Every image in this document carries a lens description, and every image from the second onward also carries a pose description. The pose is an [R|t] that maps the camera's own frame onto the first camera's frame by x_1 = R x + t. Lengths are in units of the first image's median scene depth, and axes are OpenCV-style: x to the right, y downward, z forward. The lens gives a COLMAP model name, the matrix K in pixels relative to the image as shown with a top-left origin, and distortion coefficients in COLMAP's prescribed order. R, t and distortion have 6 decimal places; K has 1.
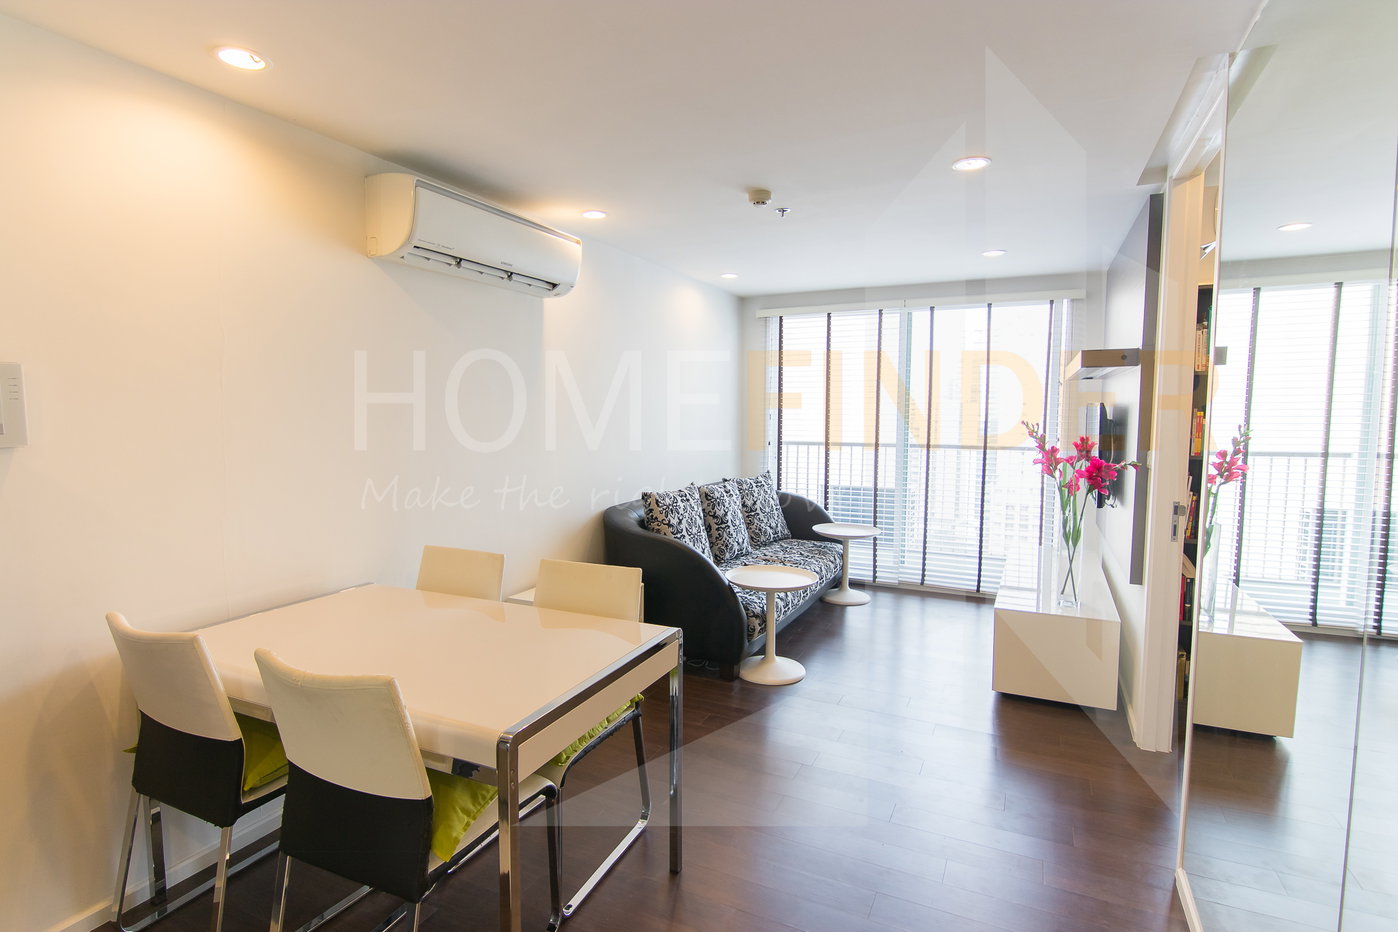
lens RADIAL K [[730.5, 0, 695.7], [0, 730.5, 469.2], [0, 0, 1]] dist [0.000167, -0.000834]
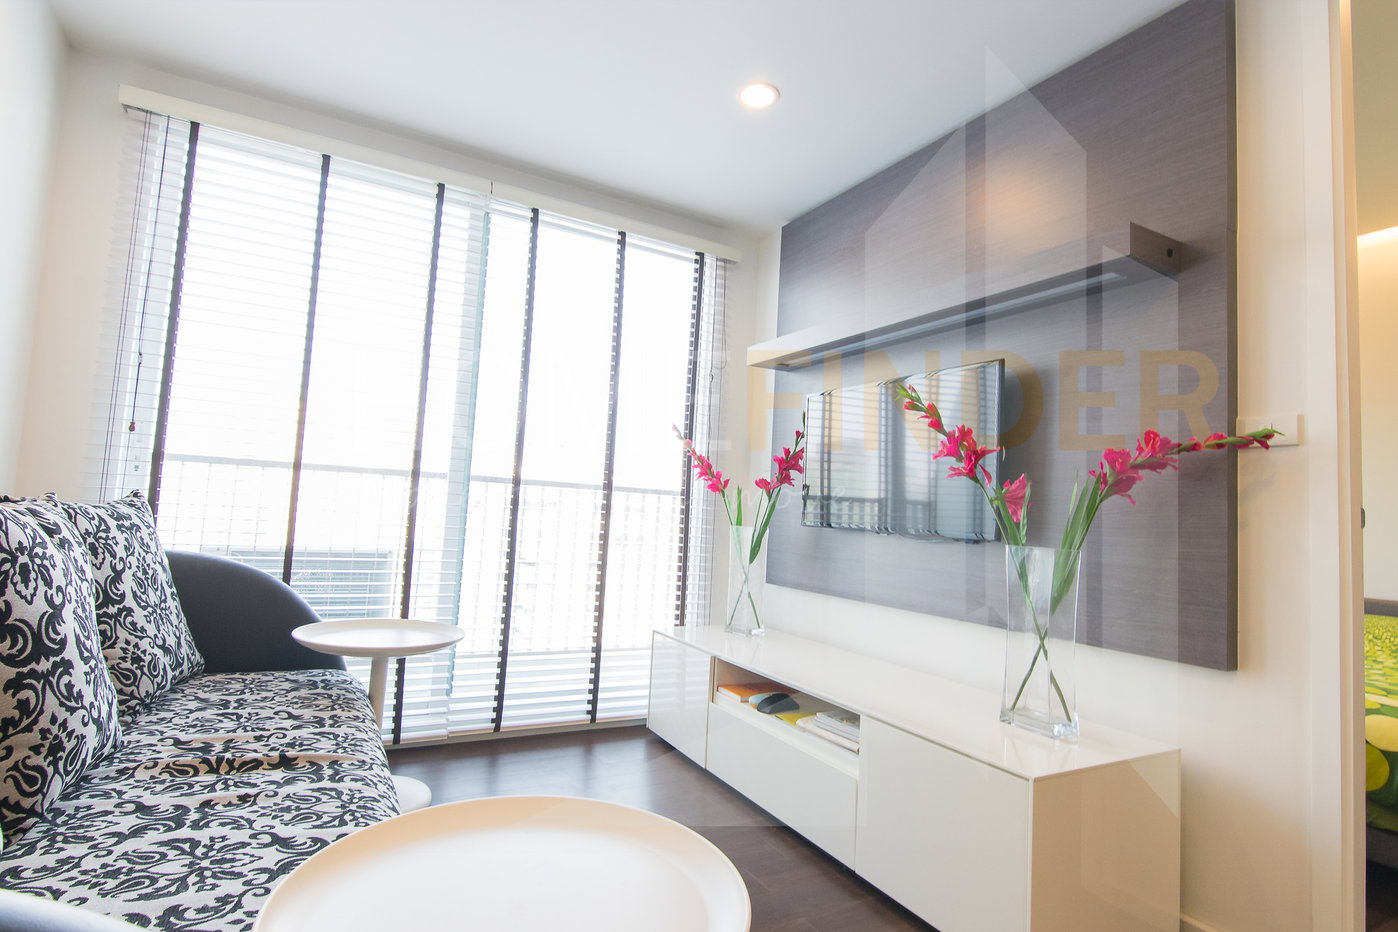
lens RADIAL K [[730.5, 0, 700.7], [0, 730.5, 461.1], [0, 0, 1]] dist [0.000167, -0.000834]
pose [[0.599305, 0.086235, 0.795863, -0.025519], [0.017715, 0.992509, -0.120882, 0.038121], [-0.800325, 0.086543, 0.593288, 0.588597]]
